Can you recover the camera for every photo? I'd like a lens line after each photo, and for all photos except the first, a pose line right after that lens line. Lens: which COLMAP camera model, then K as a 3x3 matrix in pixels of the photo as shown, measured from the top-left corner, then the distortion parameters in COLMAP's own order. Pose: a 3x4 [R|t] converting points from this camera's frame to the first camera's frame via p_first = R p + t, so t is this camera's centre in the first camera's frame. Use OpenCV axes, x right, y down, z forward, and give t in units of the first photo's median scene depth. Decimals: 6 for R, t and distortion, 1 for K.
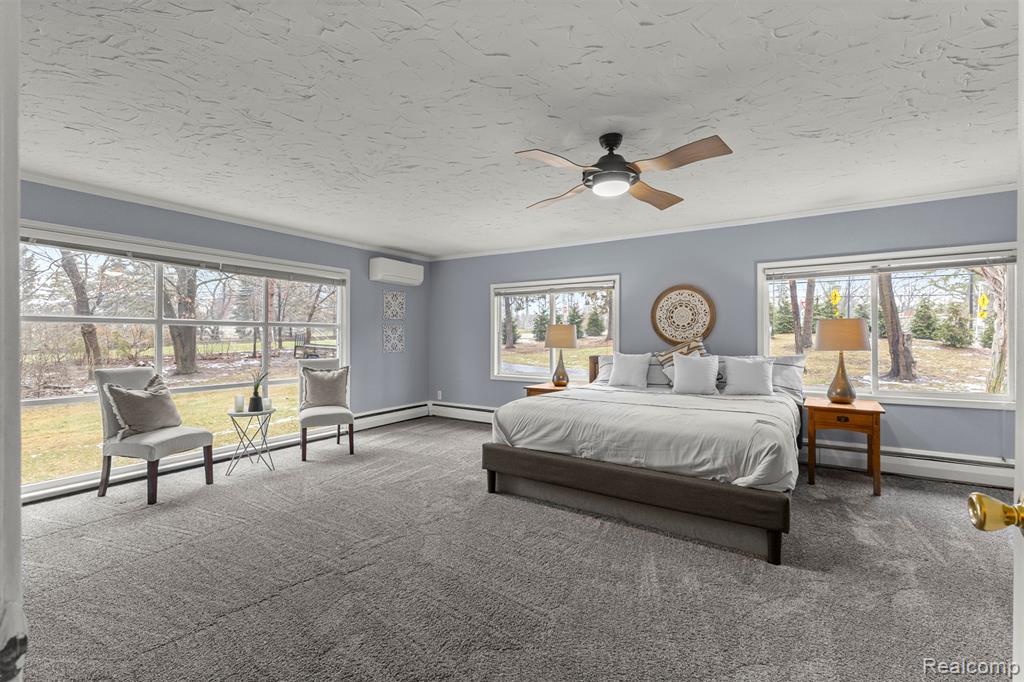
lens RADIAL K [[441.0, 0, 498.6], [0, 441.0, 335.4], [0, 0, 1]] dist [0.000095, 0.000290]
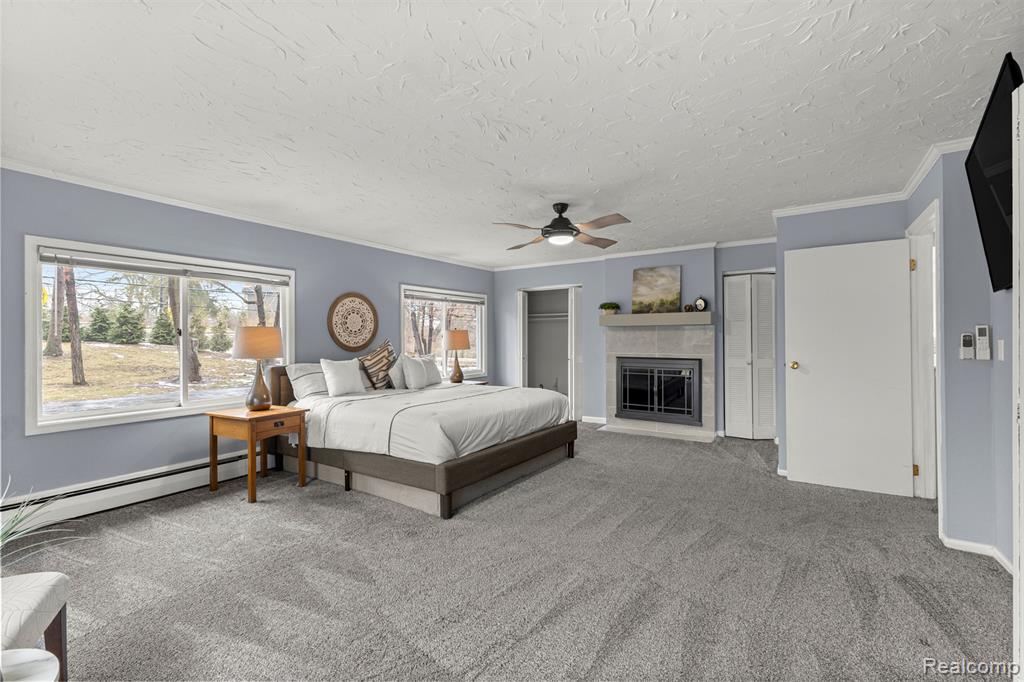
lens RADIAL K [[441.0, 0, 510.5], [0, 441.0, 340.9], [0, 0, 1]] dist [0.000095, 0.000290]
pose [[-0.004506, -0.003207, 0.999985, -0.706333], [0.004497, 0.999985, 0.003227, -0.001077], [-0.999980, 0.004512, -0.004491, 0.689177]]
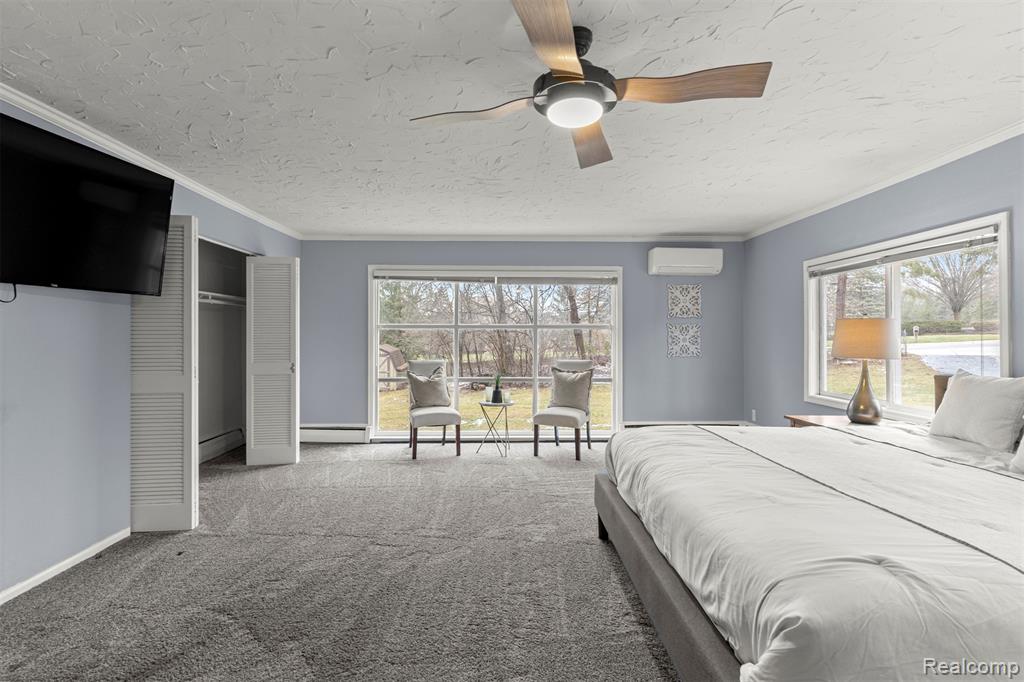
lens RADIAL K [[470.5, 0, 508.6], [0, 470.5, 332.1], [0, 0, 1]] dist [-0.007045, -0.000368]
pose [[0.572569, -0.009068, -0.819807, 0.449299], [0.001478, 0.999949, -0.010029, -0.000302], [0.819855, 0.004530, 0.572553, 0.303354]]
